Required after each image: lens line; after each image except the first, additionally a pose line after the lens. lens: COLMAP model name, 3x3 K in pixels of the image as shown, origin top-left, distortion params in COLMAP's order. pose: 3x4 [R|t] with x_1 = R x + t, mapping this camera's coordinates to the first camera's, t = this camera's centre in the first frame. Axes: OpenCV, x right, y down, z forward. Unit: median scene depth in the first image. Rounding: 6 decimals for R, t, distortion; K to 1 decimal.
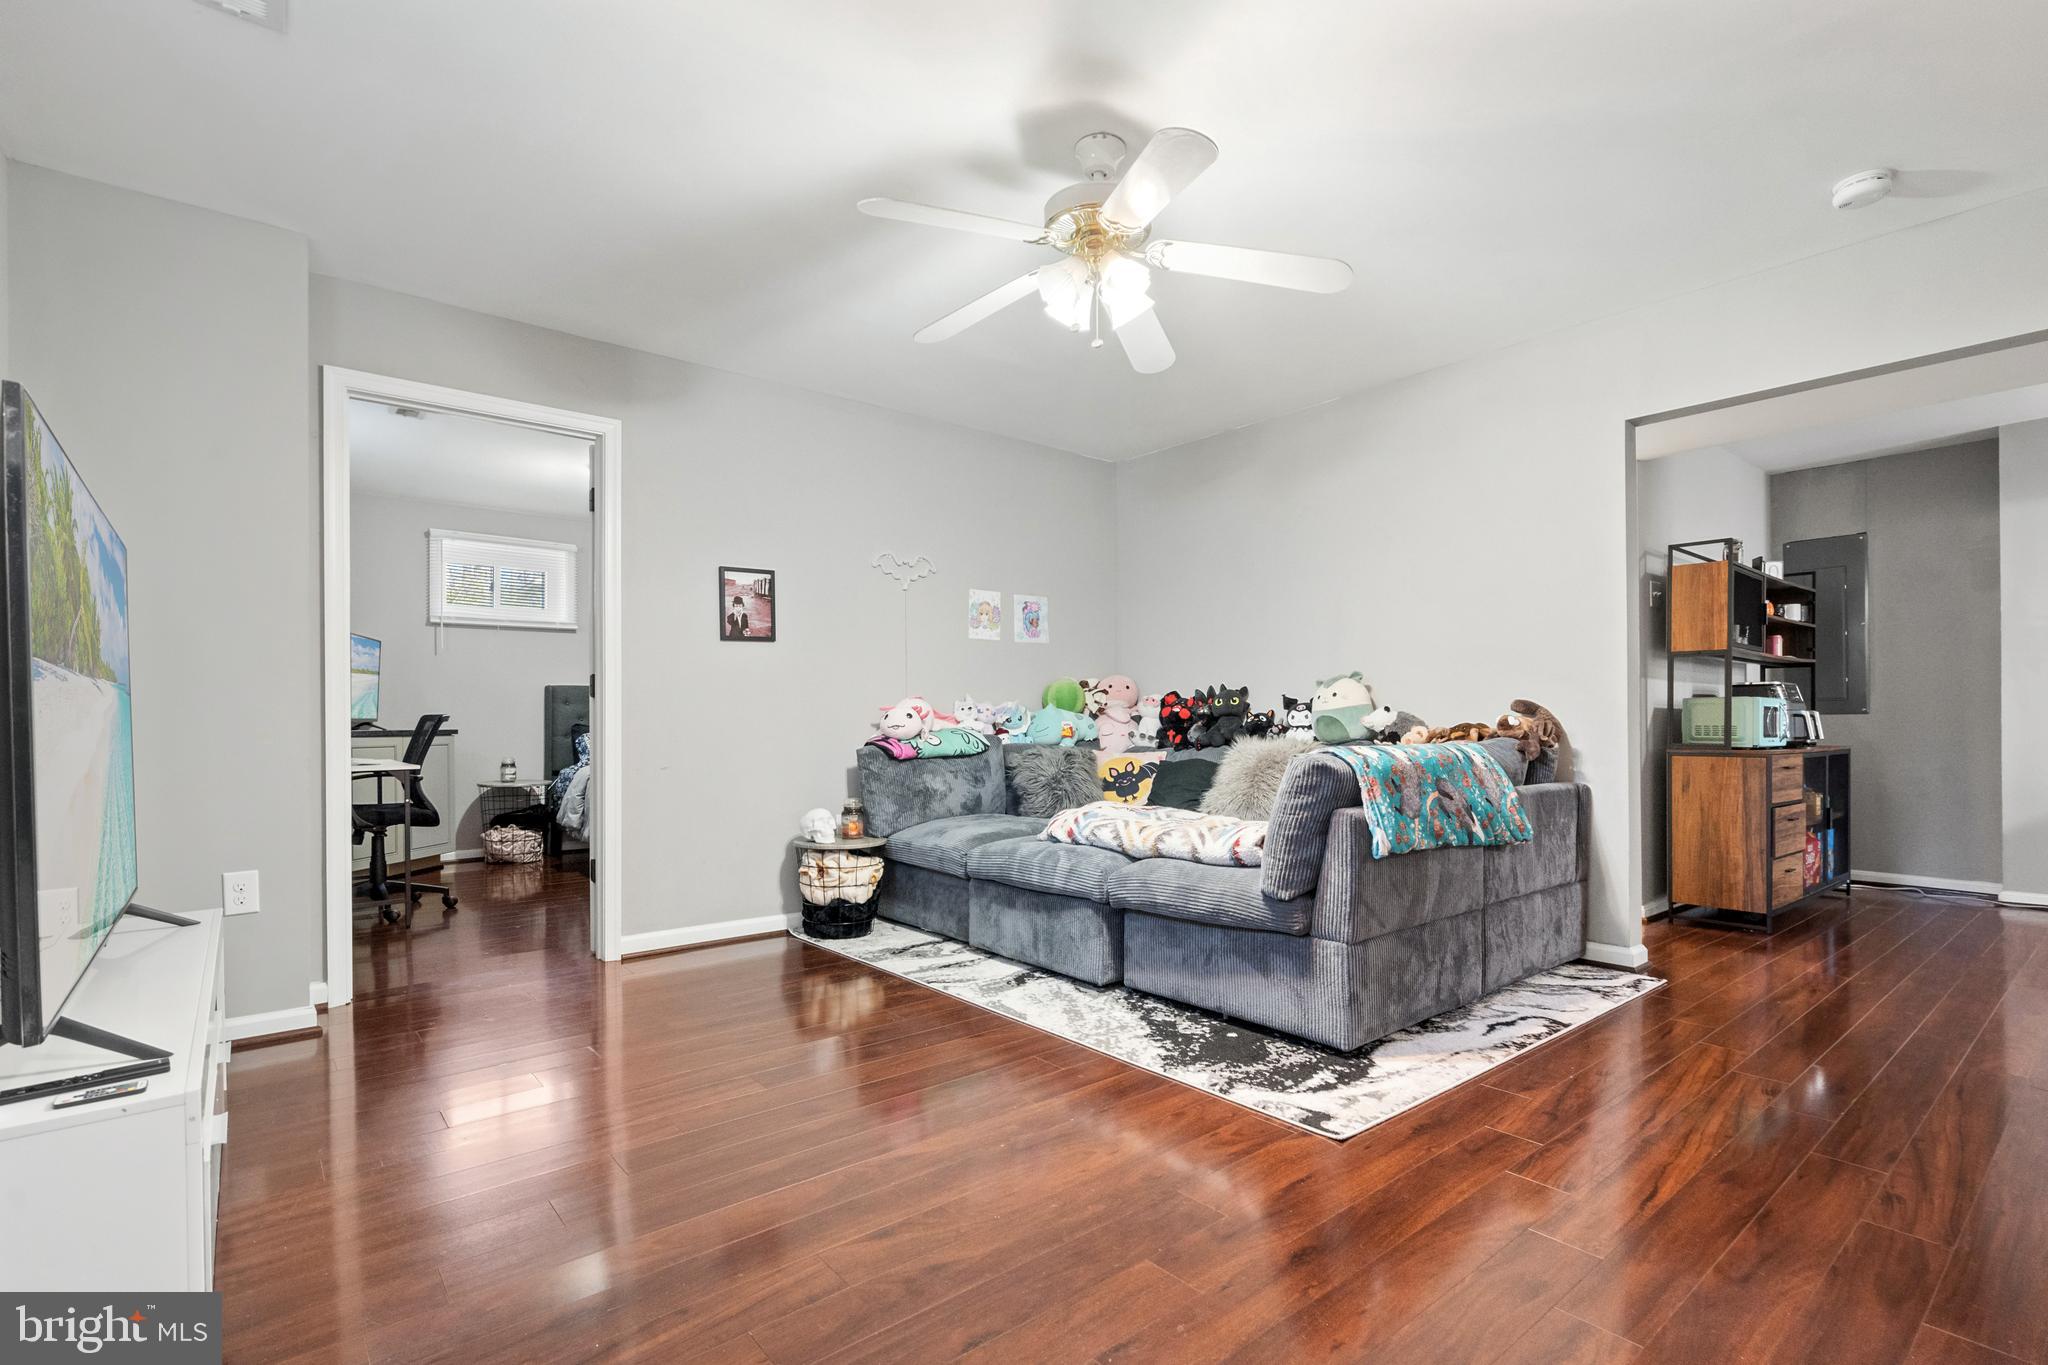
lens RADIAL K [[971.2, 0, 1047.7], [0, 971.2, 715.1], [0, 0, 1]] dist [-0.005701, -0.000419]
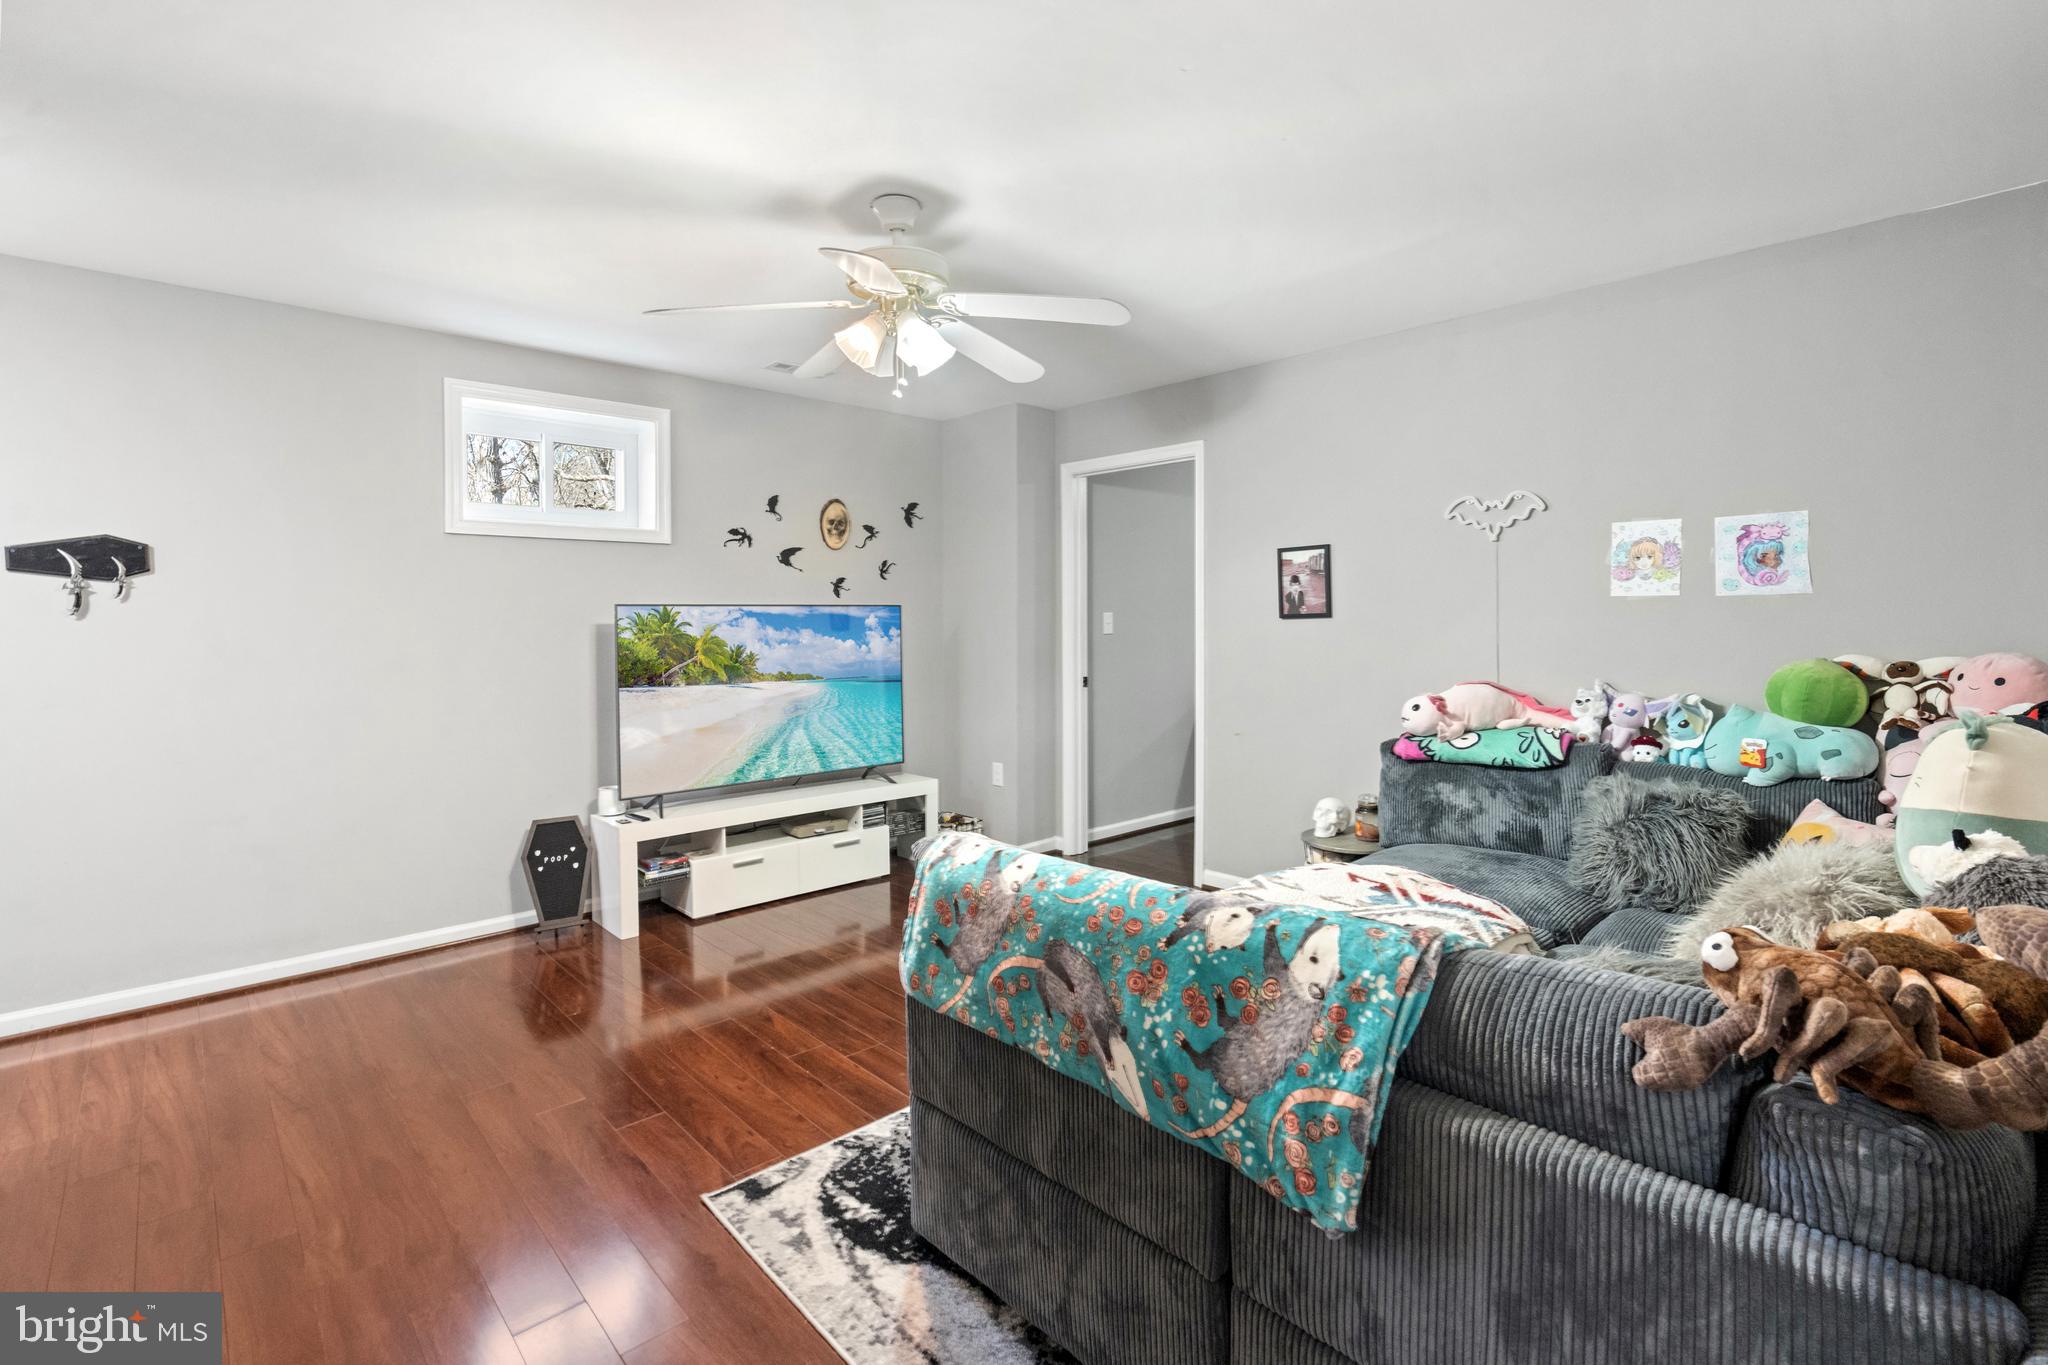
lens RADIAL K [[941.2, 0, 1010.9], [0, 941.2, 621.3], [0, 0, 1]] dist [-0.003288, 0.000049]
pose [[0.026370, 0.012048, -0.999580, 0.669948], [0.013849, 0.999827, 0.012416, -0.090756], [0.999556, -0.014171, 0.026199, 0.679235]]
